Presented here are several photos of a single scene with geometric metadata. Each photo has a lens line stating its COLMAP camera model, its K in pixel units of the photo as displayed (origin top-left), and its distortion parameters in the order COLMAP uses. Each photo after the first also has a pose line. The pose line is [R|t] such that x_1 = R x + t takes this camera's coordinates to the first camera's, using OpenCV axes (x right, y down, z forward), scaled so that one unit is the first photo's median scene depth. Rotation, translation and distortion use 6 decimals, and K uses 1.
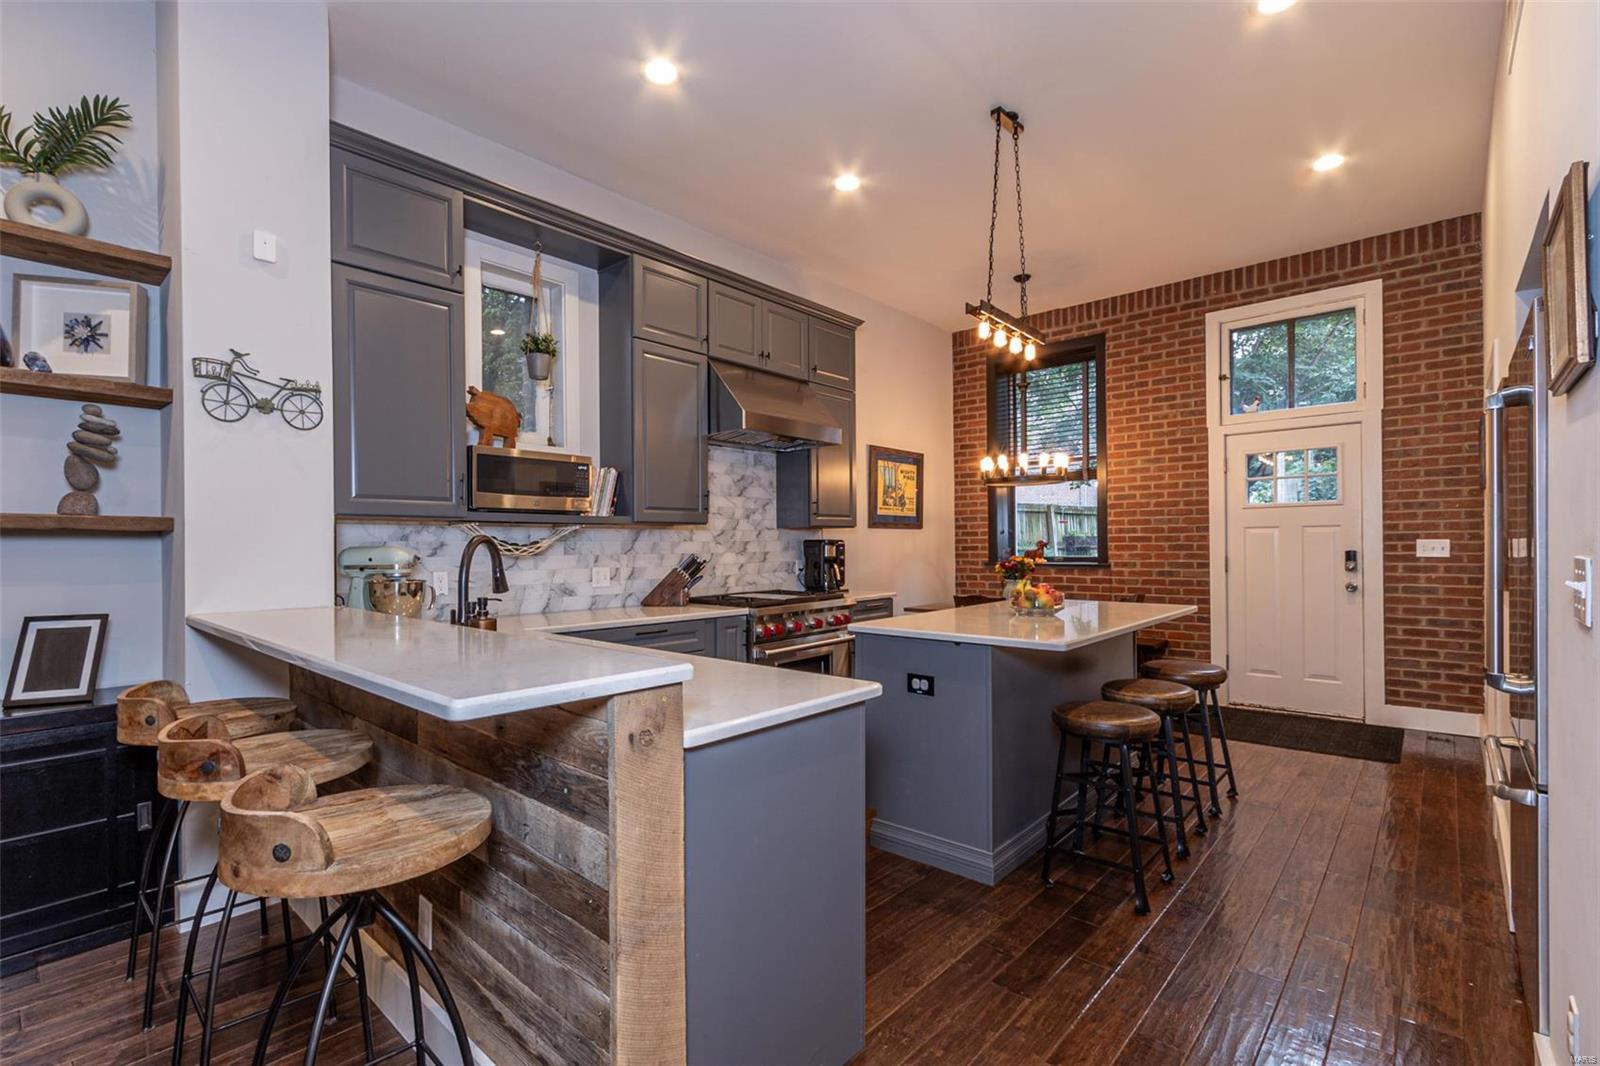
lens RADIAL K [[727.6, 0, 786.1], [0, 727.6, 546.8], [0, 0, 1]] dist [0.000804, -0.001269]
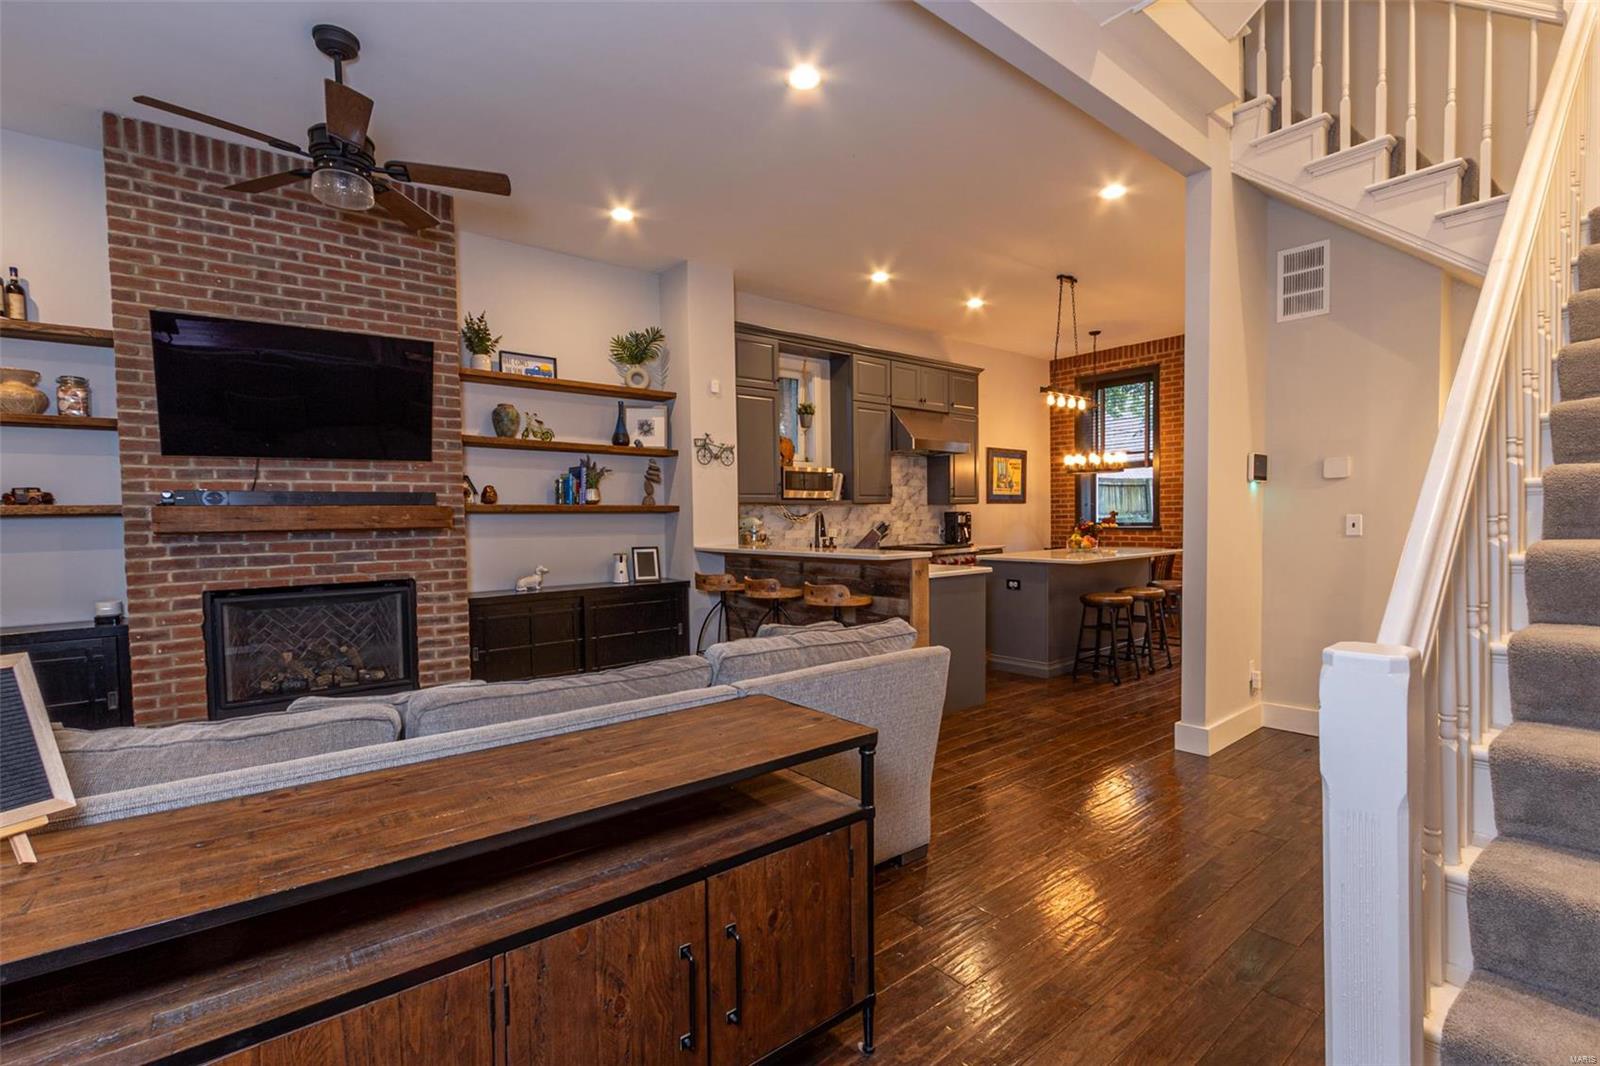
lens RADIAL K [[727.6, 0, 786.1], [0, 727.6, 546.8], [0, 0, 1]] dist [0.000804, -0.001269]
pose [[0.987906, -0.001087, -0.155052, -0.068828], [0.007302, 0.999192, 0.039522, 0.000797], [0.154884, -0.040177, 0.987115, -0.599173]]
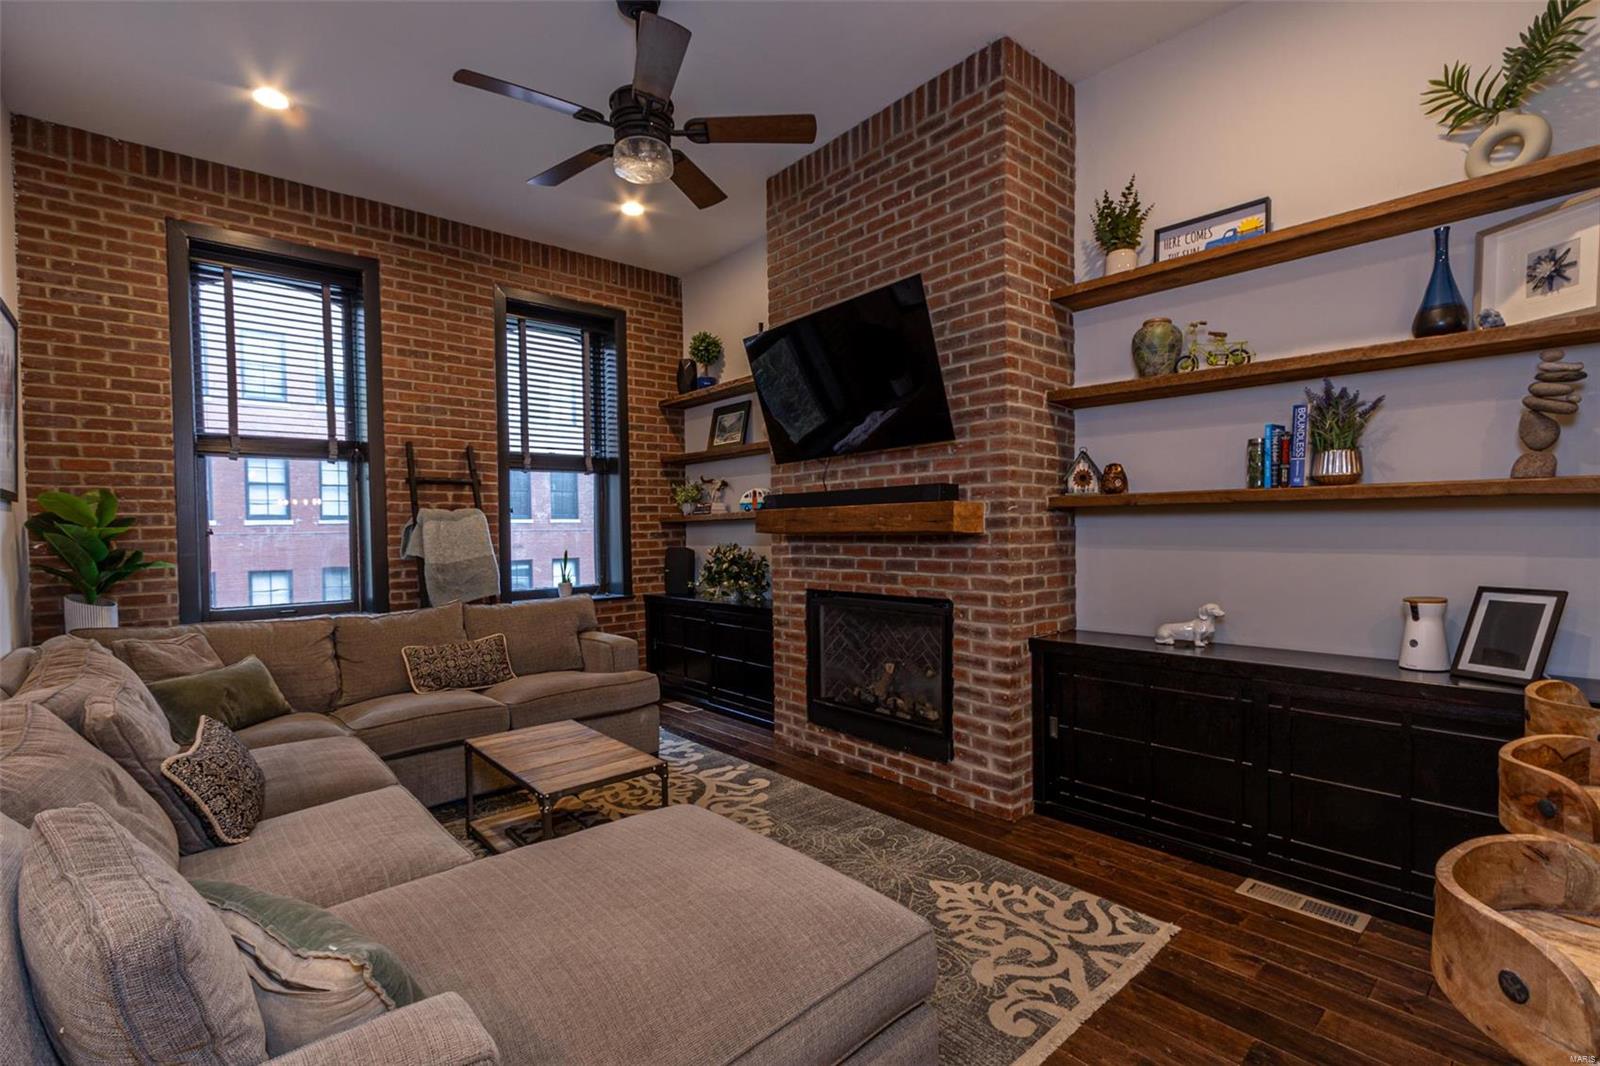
lens RADIAL K [[724.2, 0, 786.5], [0, 724.2, 545.8], [0, 0, 1]] dist [0.002931, -0.001236]
pose [[-0.115897, 0.033591, -0.992693, 0.009281], [0.013594, 0.999388, 0.032230, -0.000900], [0.993168, -0.009759, -0.116283, 0.087530]]
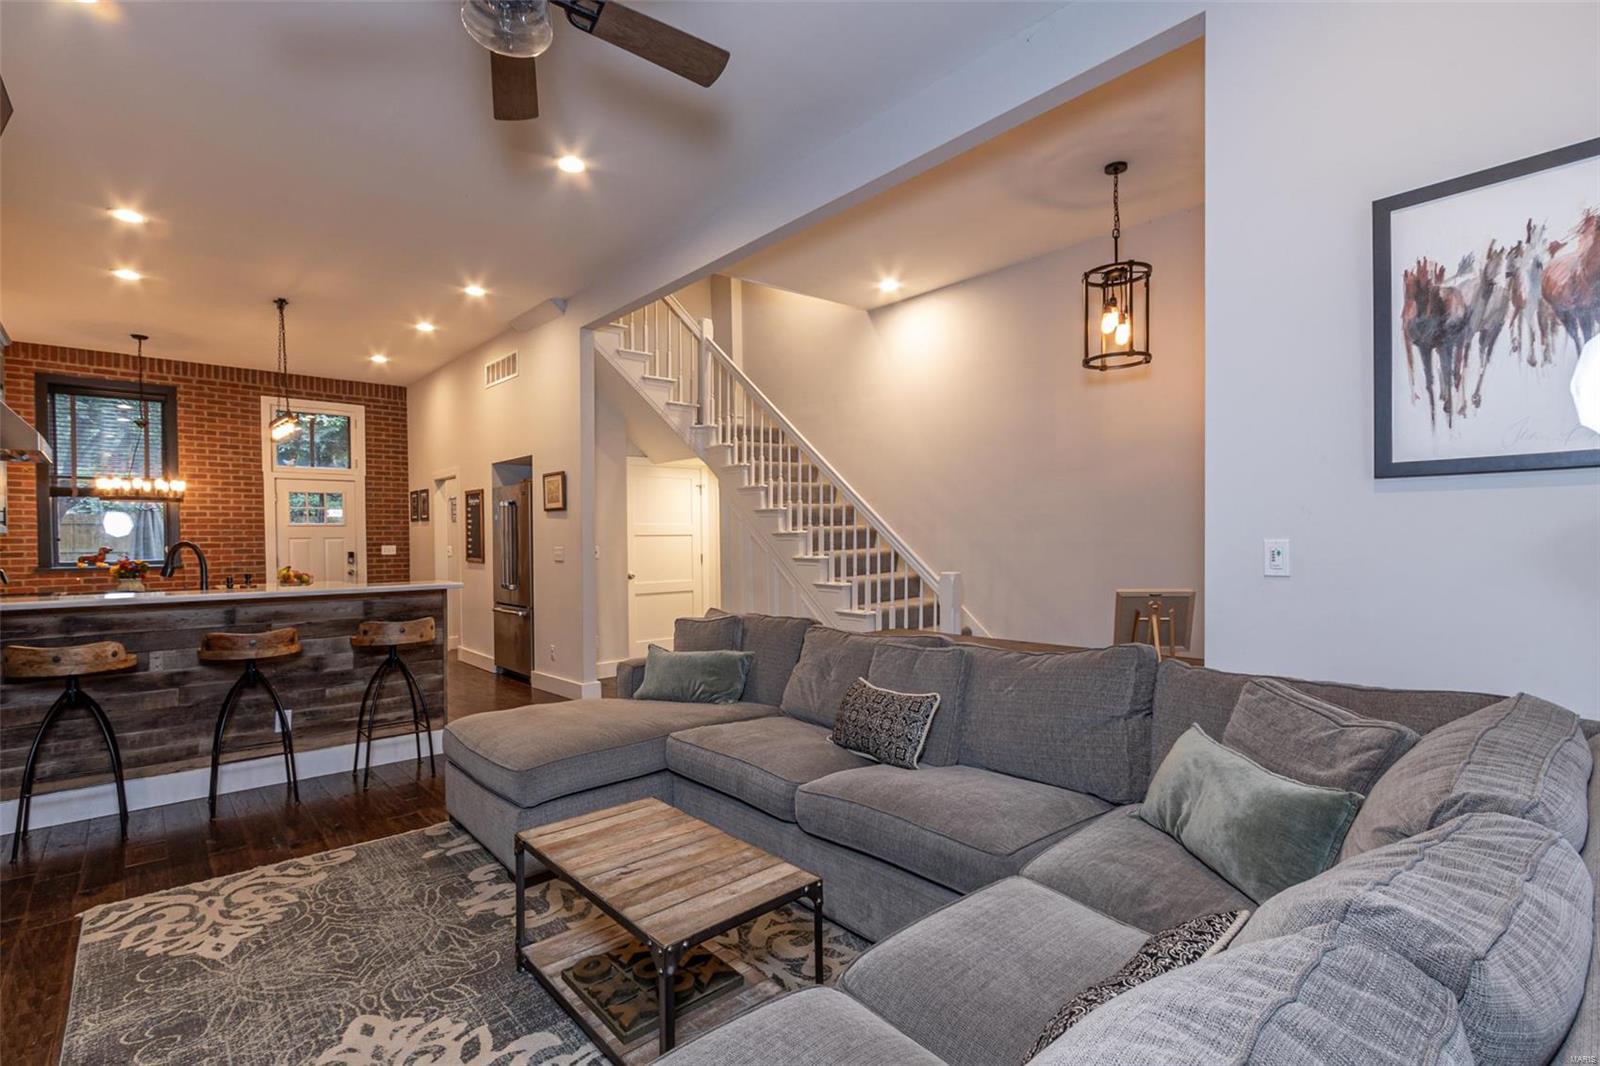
lens RADIAL K [[724.2, 0, 786.5], [0, 724.2, 545.8], [0, 0, 1]] dist [0.002931, -0.001236]
pose [[0.103466, -0.000585, 0.994633, -0.841905], [0.013459, 0.999909, -0.000812, 0.005816], [-0.994542, 0.013470, 0.103465, -0.241978]]
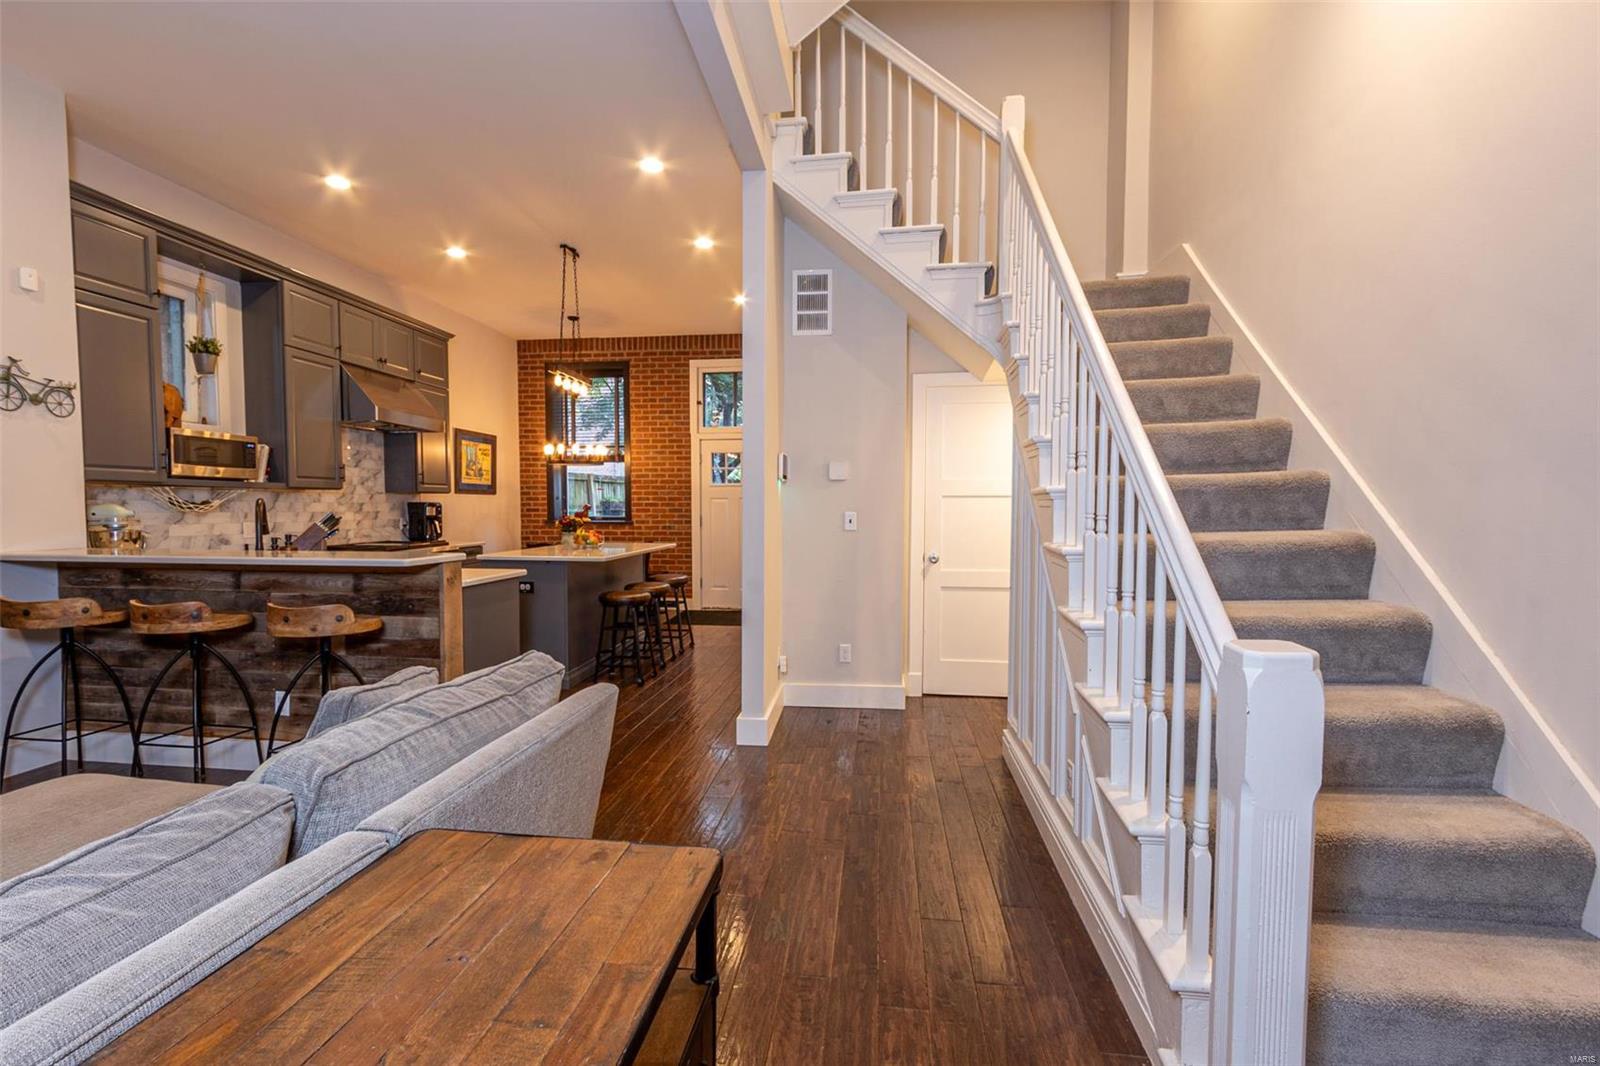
lens RADIAL K [[741.4, 0, 788.1], [0, 741.4, 546.1], [0, 0, 1]] dist [0.004216, -0.002004]
pose [[0.818002, -0.020226, 0.574859, -0.178945], [-0.007917, 0.998891, 0.046410, 0.001636], [-0.575160, -0.042515, 0.816935, -0.453536]]
